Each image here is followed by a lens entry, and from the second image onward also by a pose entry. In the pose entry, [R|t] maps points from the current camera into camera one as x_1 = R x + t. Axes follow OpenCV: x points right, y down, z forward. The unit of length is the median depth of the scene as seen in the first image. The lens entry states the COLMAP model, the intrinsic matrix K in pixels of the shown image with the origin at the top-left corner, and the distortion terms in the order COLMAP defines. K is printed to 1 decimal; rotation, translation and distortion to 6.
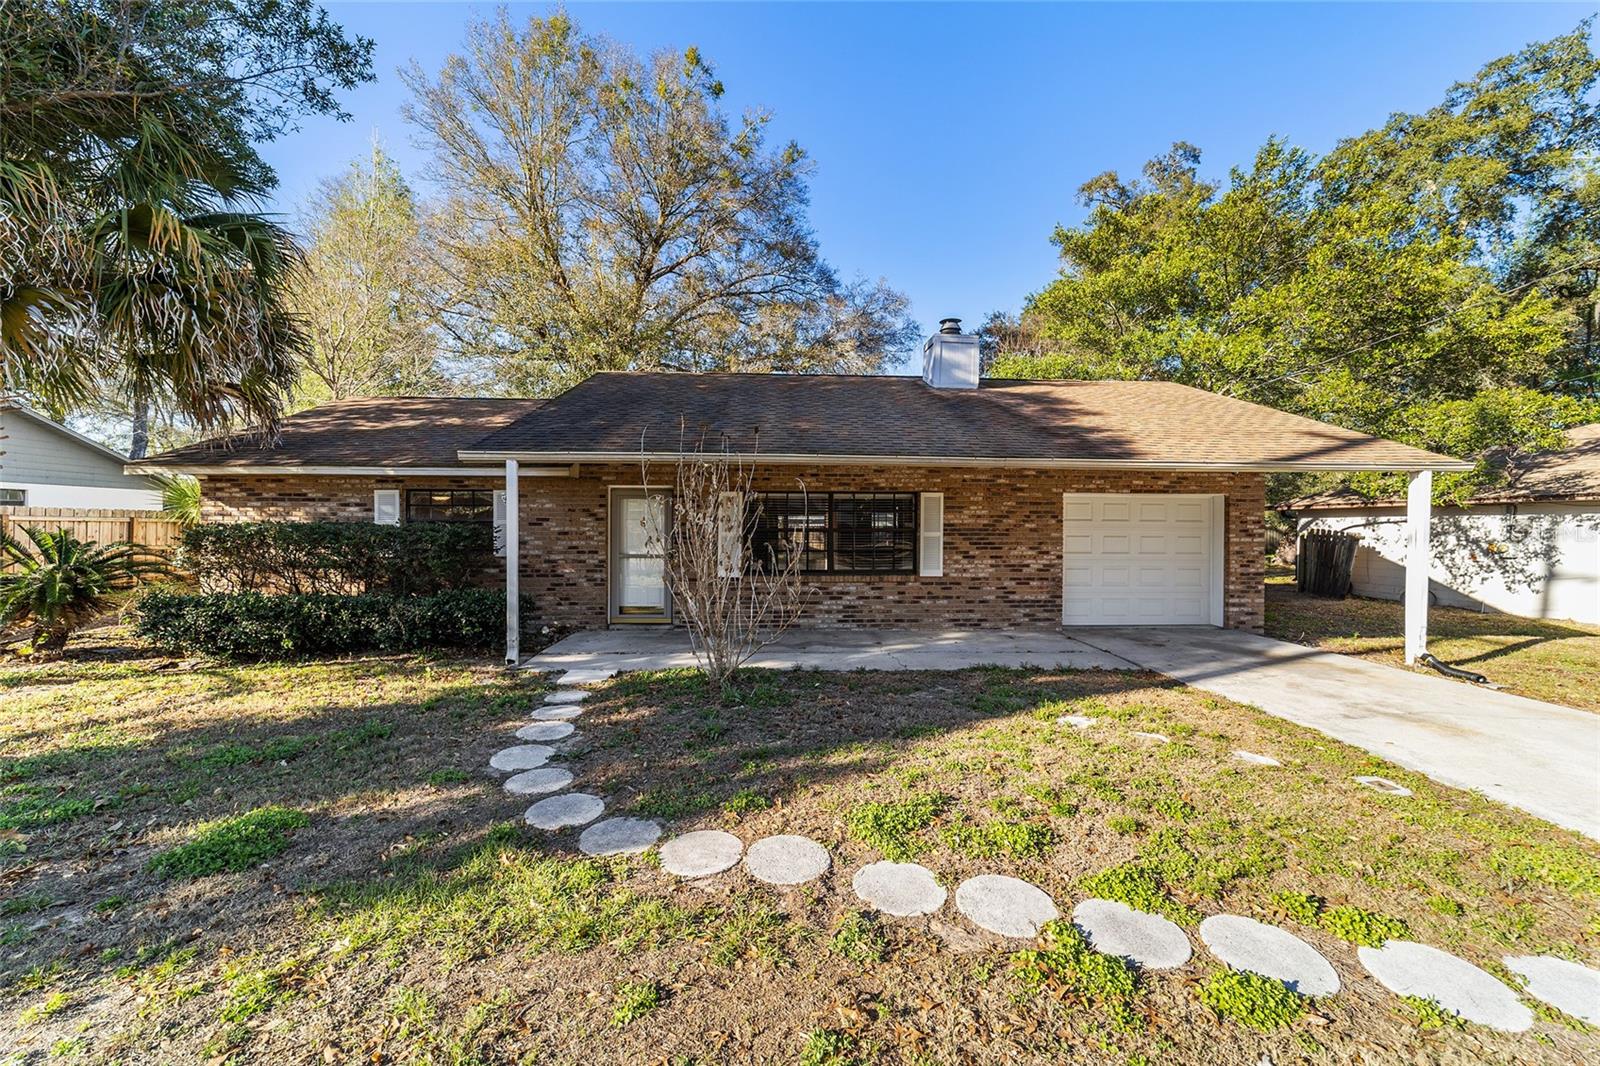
lens RADIAL K [[616.0, 0, 795.3], [0, 616.0, 529.3], [0, 0, 1]] dist [-0.001764, 0.000302]
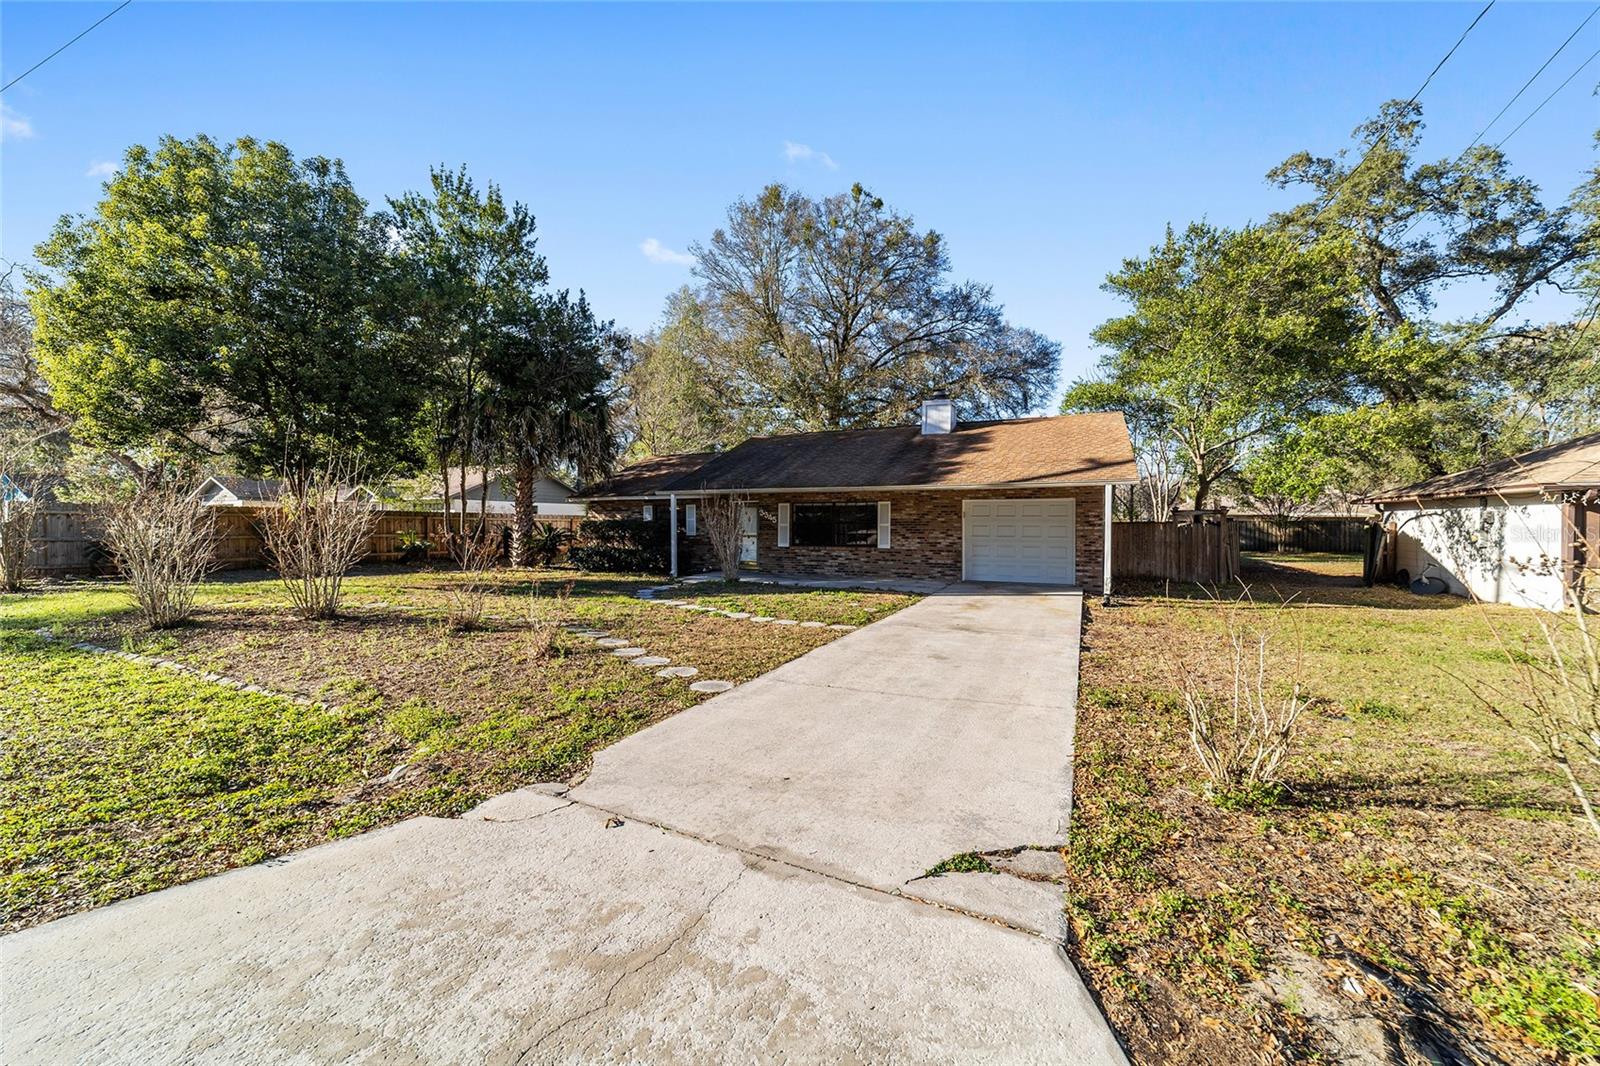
lens RADIAL K [[631.8, 0, 805.2], [0, 631.8, 546.7], [0, 0, 1]] dist [-0.002761, 0.000019]
pose [[0.881210, 0.013886, -0.472522, 0.883044], [-0.000221, 0.999580, 0.028963, 0.018631], [0.472726, -0.025418, 0.880843, -0.722293]]
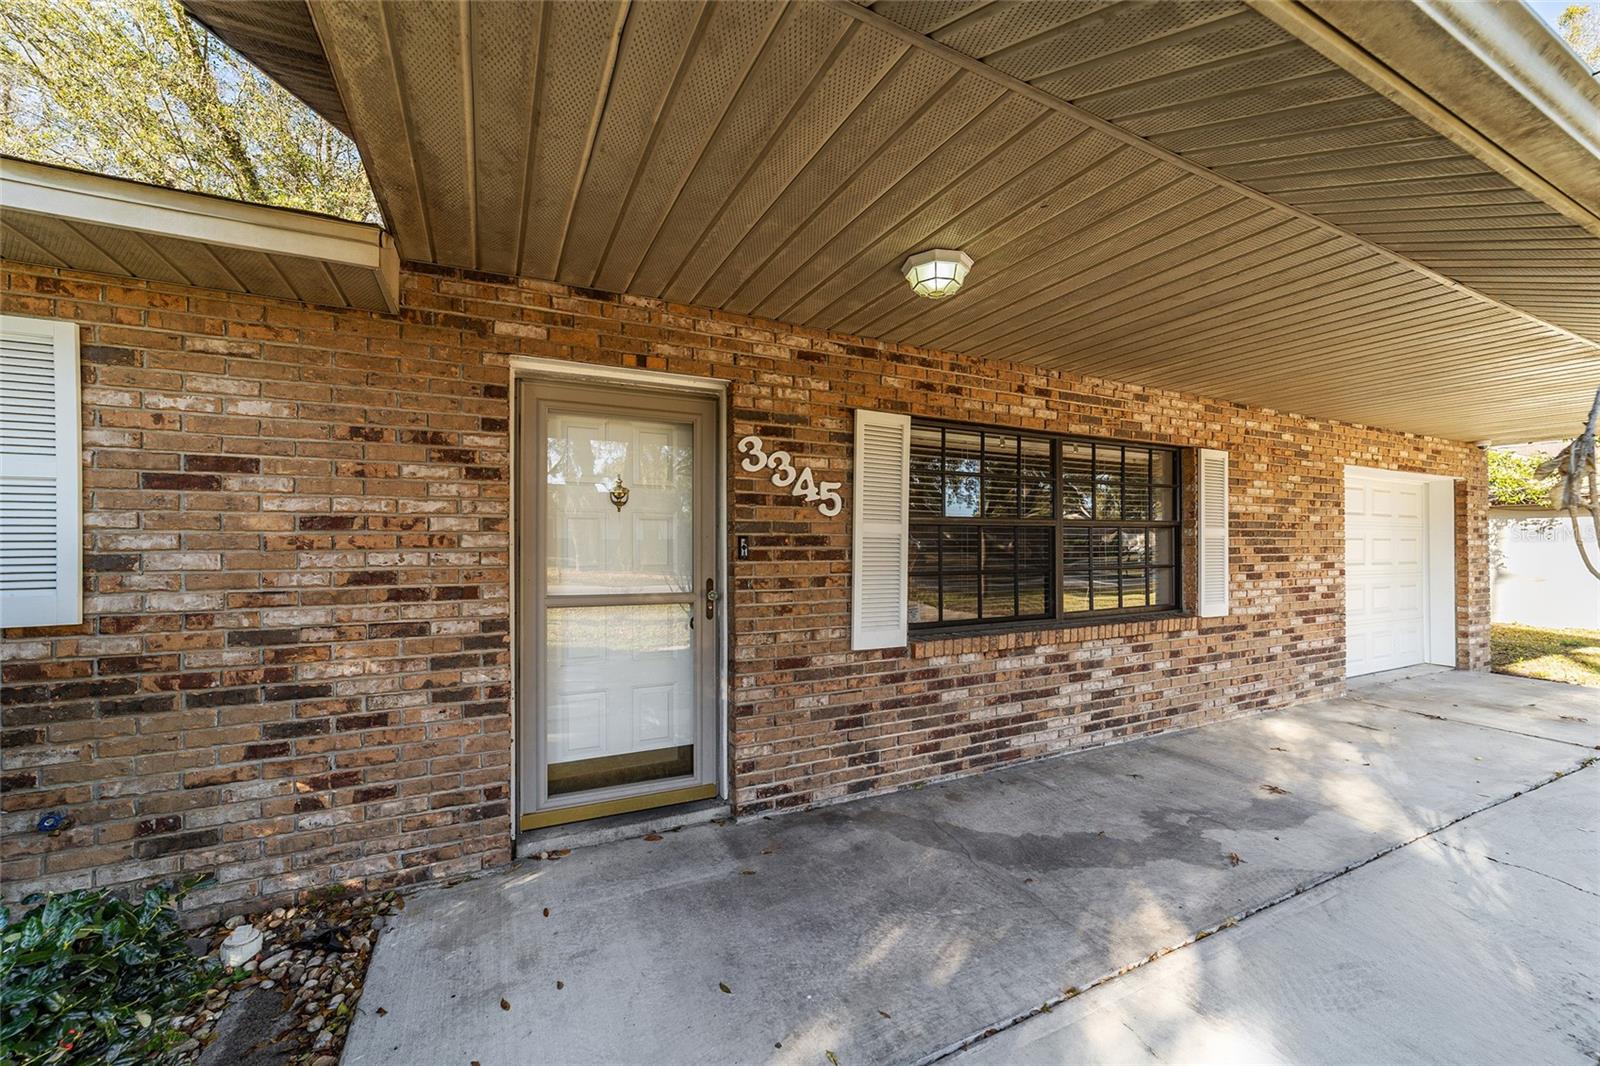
lens RADIAL K [[631.8, 0, 805.2], [0, 631.8, 546.7], [0, 0, 1]] dist [-0.002761, 0.000019]
pose [[0.915732, -0.006366, 0.401740, -0.289920], [0.009396, 0.999940, -0.005573, 0.019027], [-0.401680, 0.008878, 0.915737, 0.659453]]
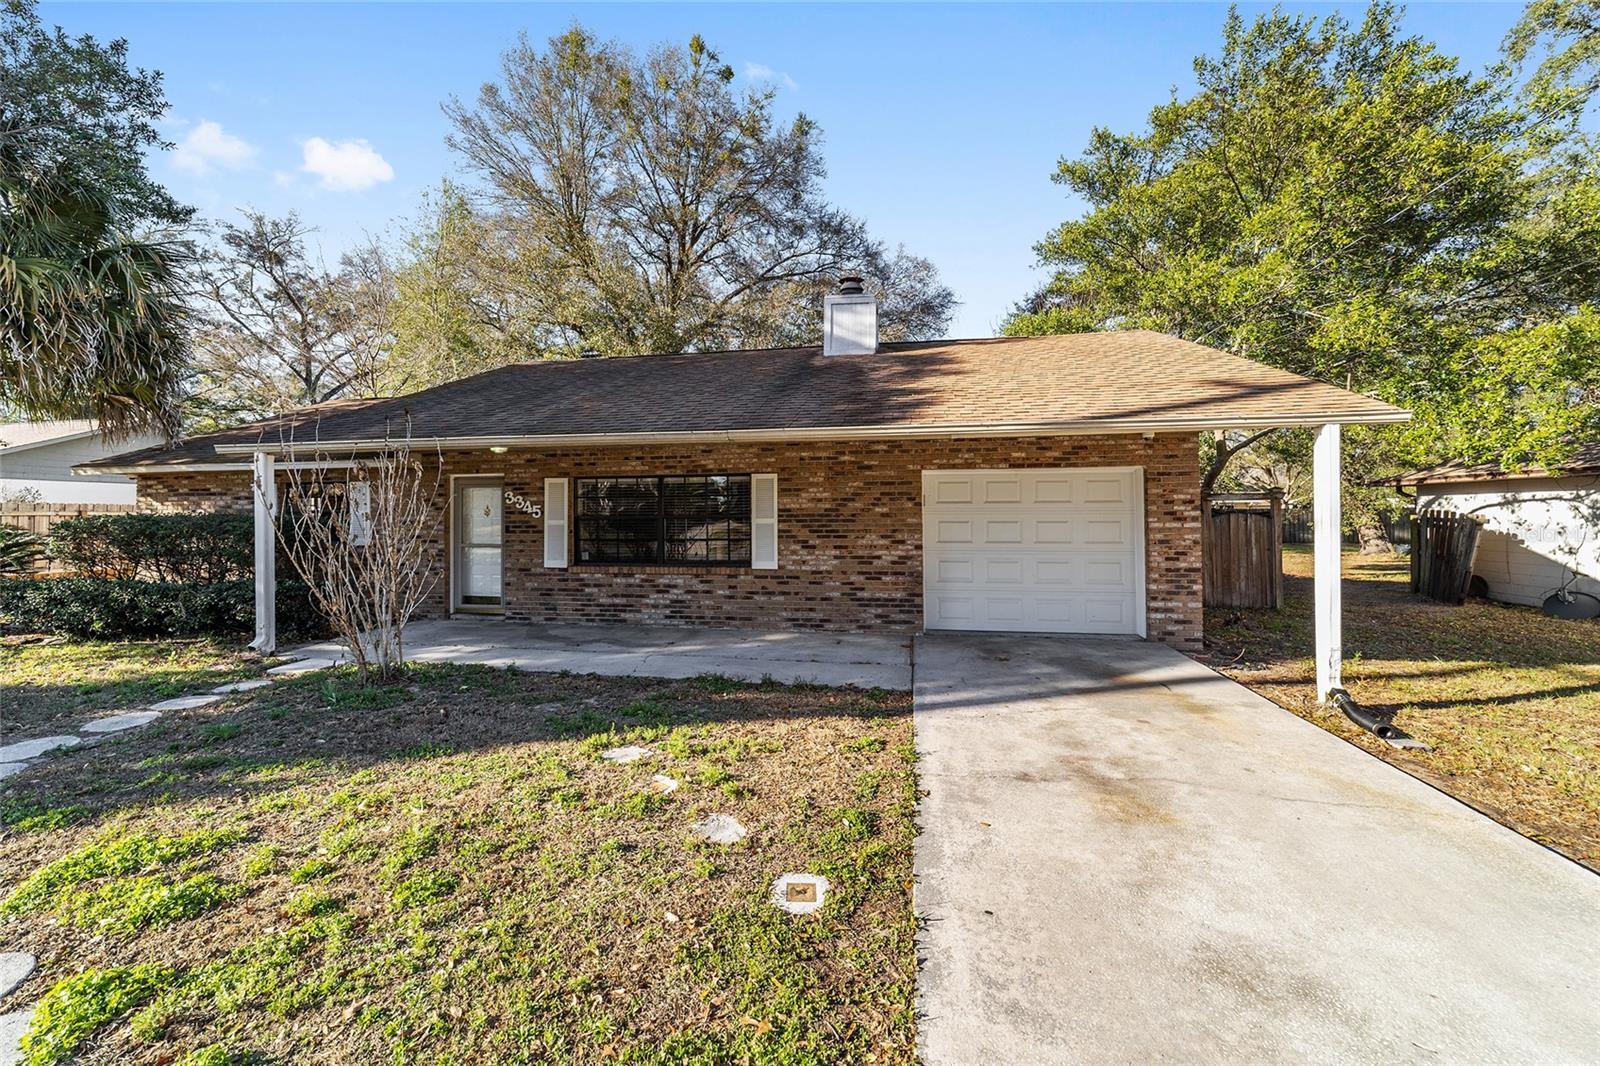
lens RADIAL K [[623.5, 0, 805.0], [0, 623.5, 508.2], [0, 0, 1]] dist [-0.006561, 0.000120]
pose [[0.972484, -0.012256, -0.232649, 0.482831], [0.008673, 0.999828, -0.016416, 0.004897], [0.232810, 0.013946, 0.972422, 0.146016]]
